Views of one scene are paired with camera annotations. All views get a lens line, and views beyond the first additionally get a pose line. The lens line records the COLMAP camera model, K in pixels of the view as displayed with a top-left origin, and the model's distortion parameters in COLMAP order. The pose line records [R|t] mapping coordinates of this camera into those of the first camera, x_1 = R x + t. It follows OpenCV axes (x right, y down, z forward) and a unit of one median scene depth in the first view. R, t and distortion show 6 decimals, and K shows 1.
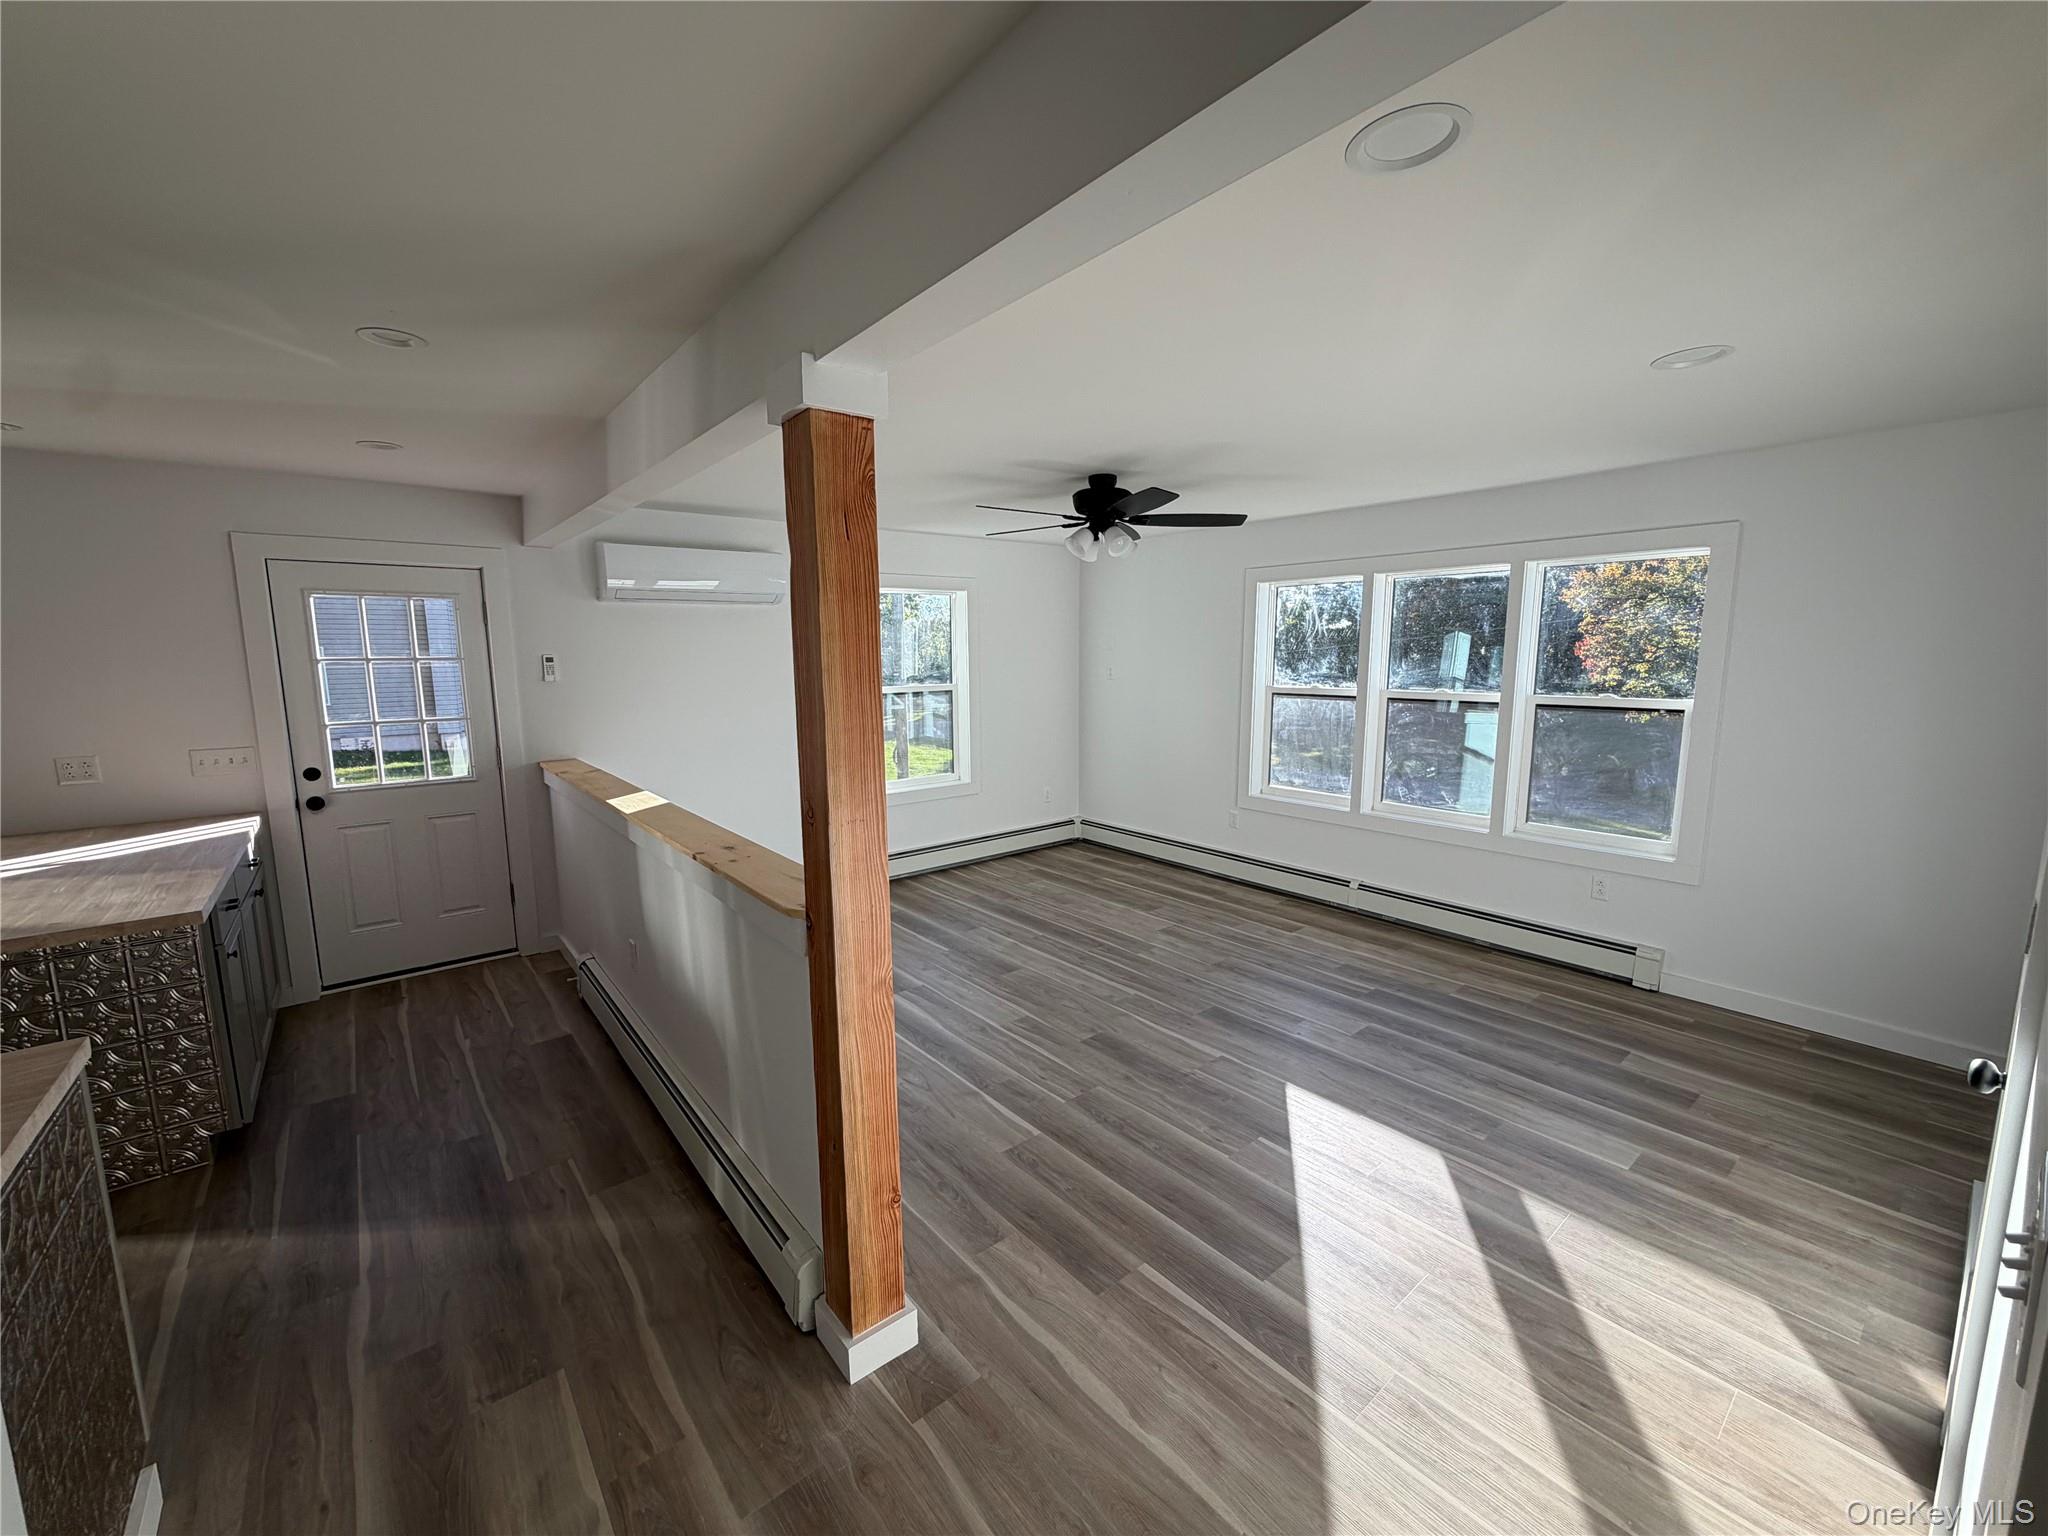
lens RADIAL K [[816.2, 0, 1019.1], [0, 816.2, 773.5], [0, 0, 1]] dist [-0.001818, 0.000538]
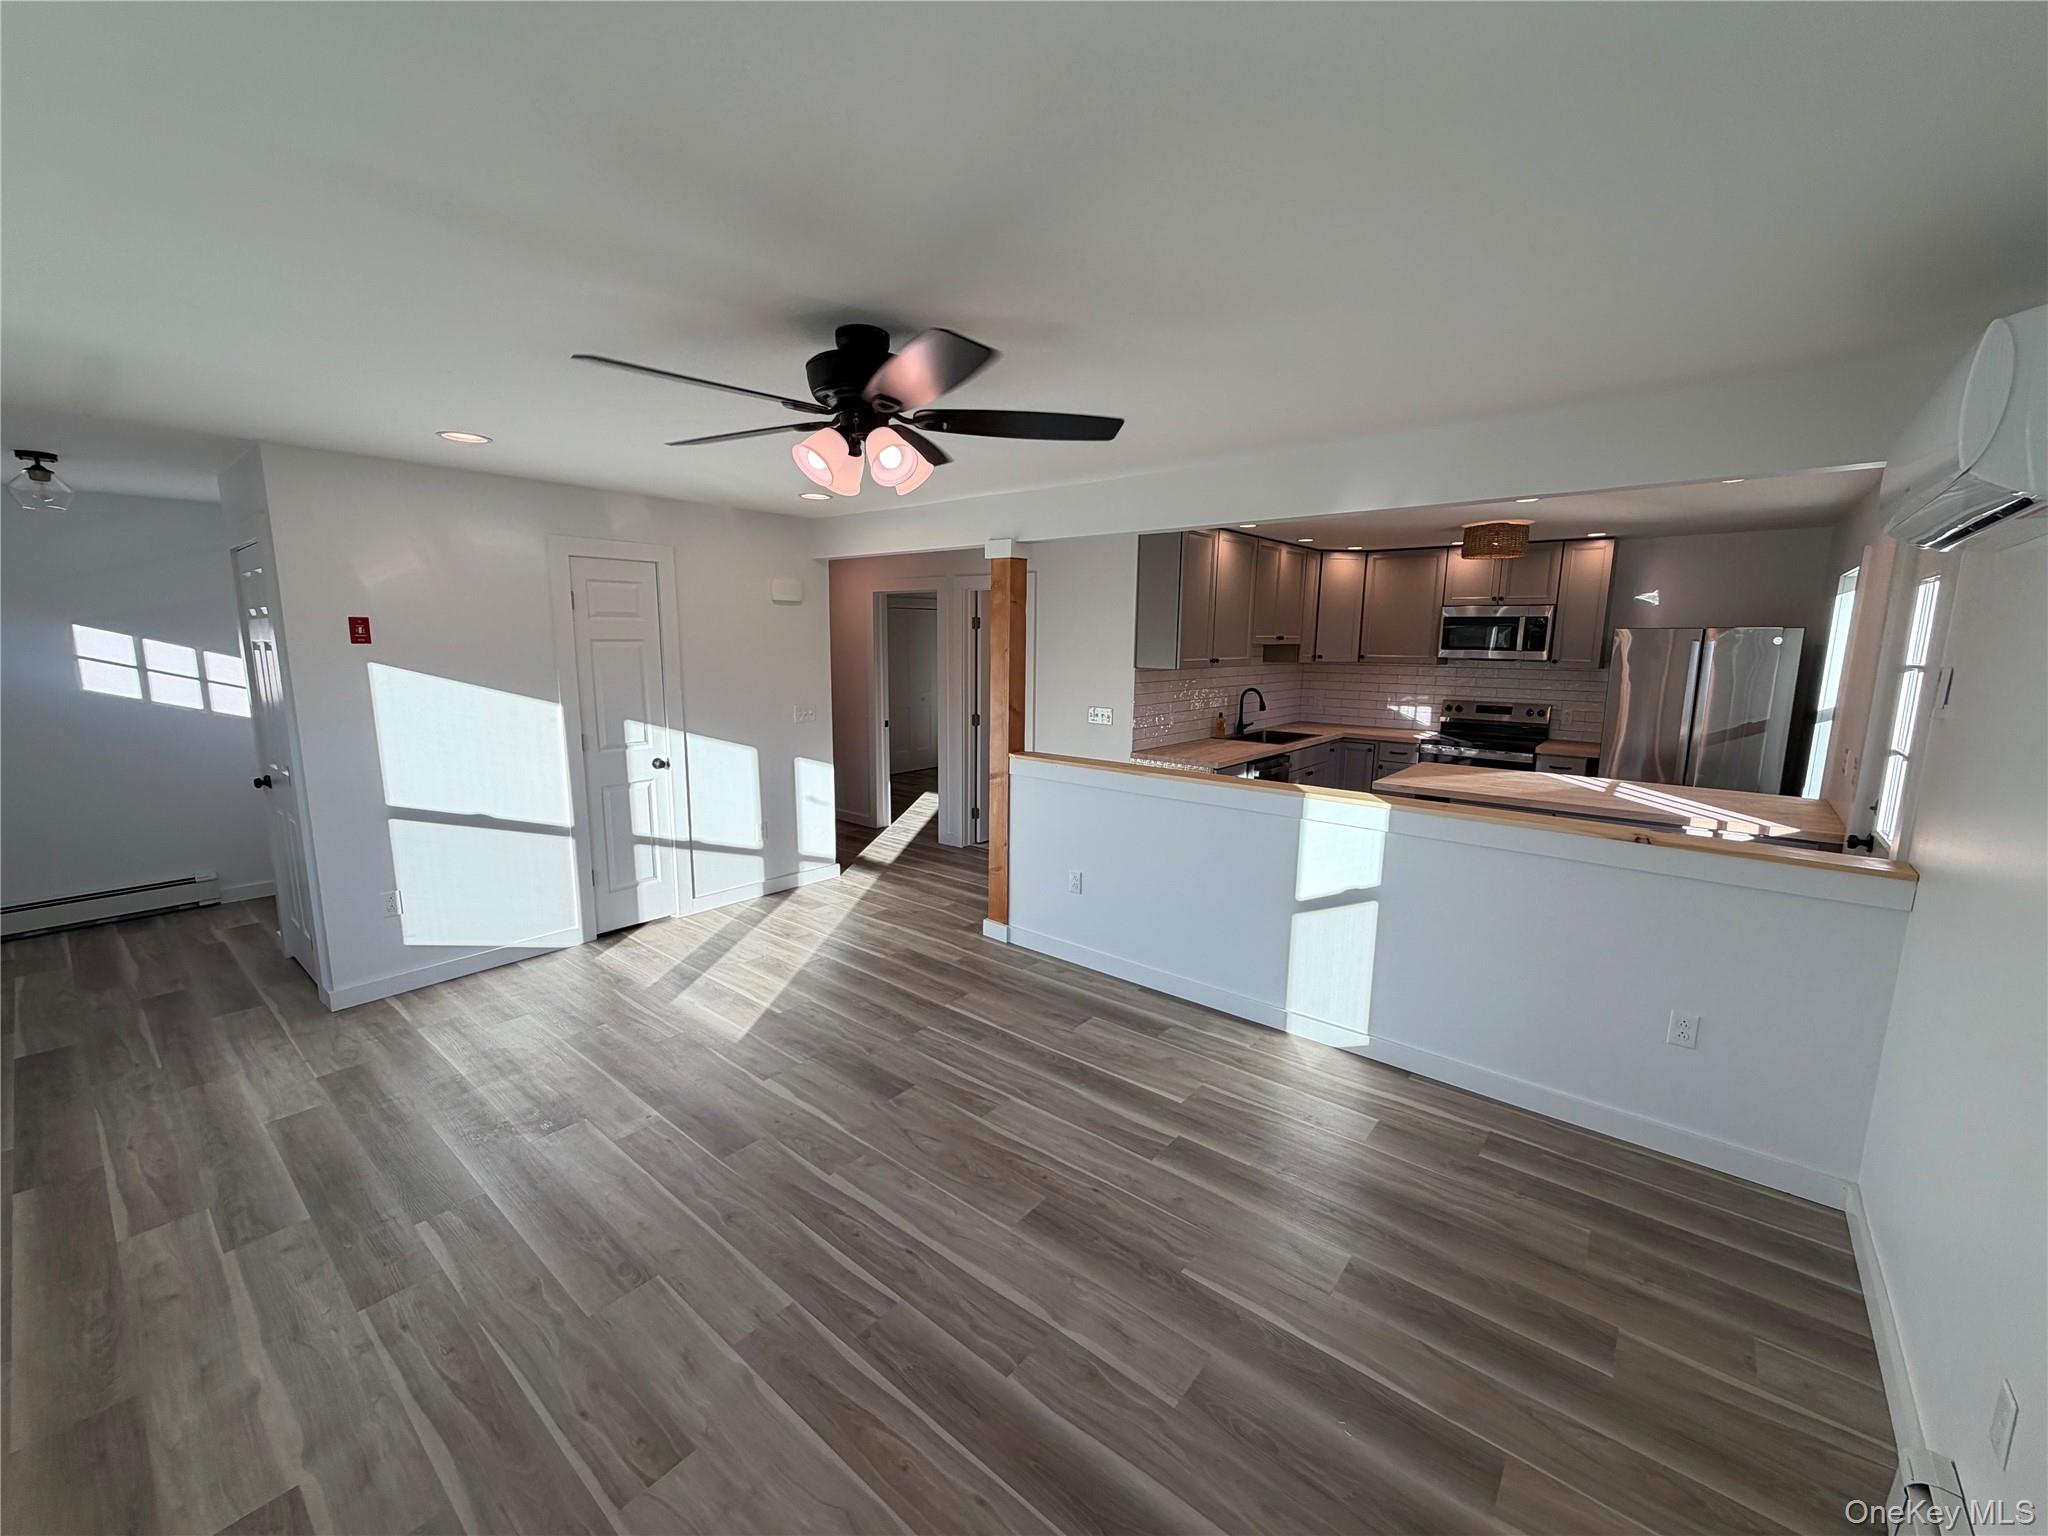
lens RADIAL K [[816.2, 0, 1018.0], [0, 816.2, 759.8], [0, 0, 1]] dist [-0.001818, 0.000538]
pose [[-0.981338, 0.033526, -0.189348, 0.126193], [-0.021920, 0.958763, 0.283360, -0.284982], [0.191040, 0.282223, -0.940135, 1.832700]]
